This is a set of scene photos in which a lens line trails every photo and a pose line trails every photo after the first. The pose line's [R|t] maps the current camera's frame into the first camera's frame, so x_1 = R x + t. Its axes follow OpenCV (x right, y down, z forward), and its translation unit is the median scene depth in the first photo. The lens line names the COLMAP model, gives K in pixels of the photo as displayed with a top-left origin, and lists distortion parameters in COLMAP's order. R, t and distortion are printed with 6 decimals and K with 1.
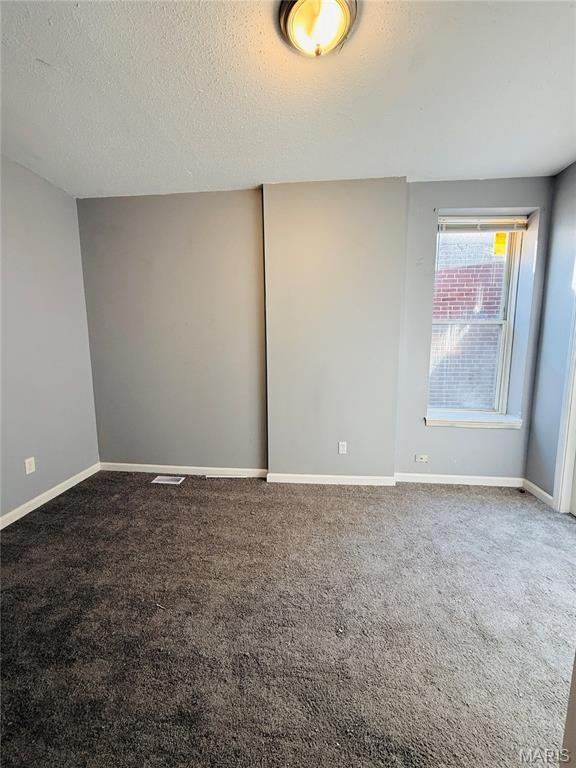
lens RADIAL K [[306.7, 0, 289.3], [0, 306.7, 384.4], [0, 0, 1]] dist [0.000145, -0.000256]
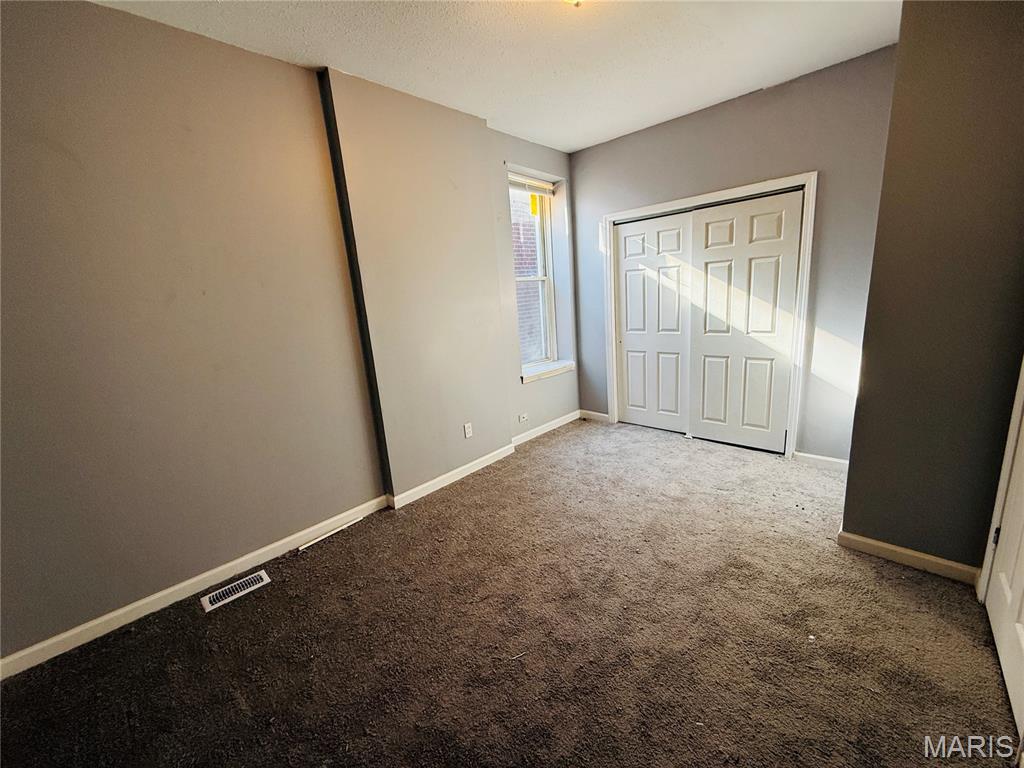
lens RADIAL K [[408.9, 0, 514.1], [0, 408.9, 382.3], [0, 0, 1]] dist [0.000145, -0.000256]
pose [[0.616000, -0.208393, 0.759681, -0.586651], [0.173318, 0.976597, 0.127359, -0.045404], [-0.768443, 0.053213, 0.637702, 0.174435]]
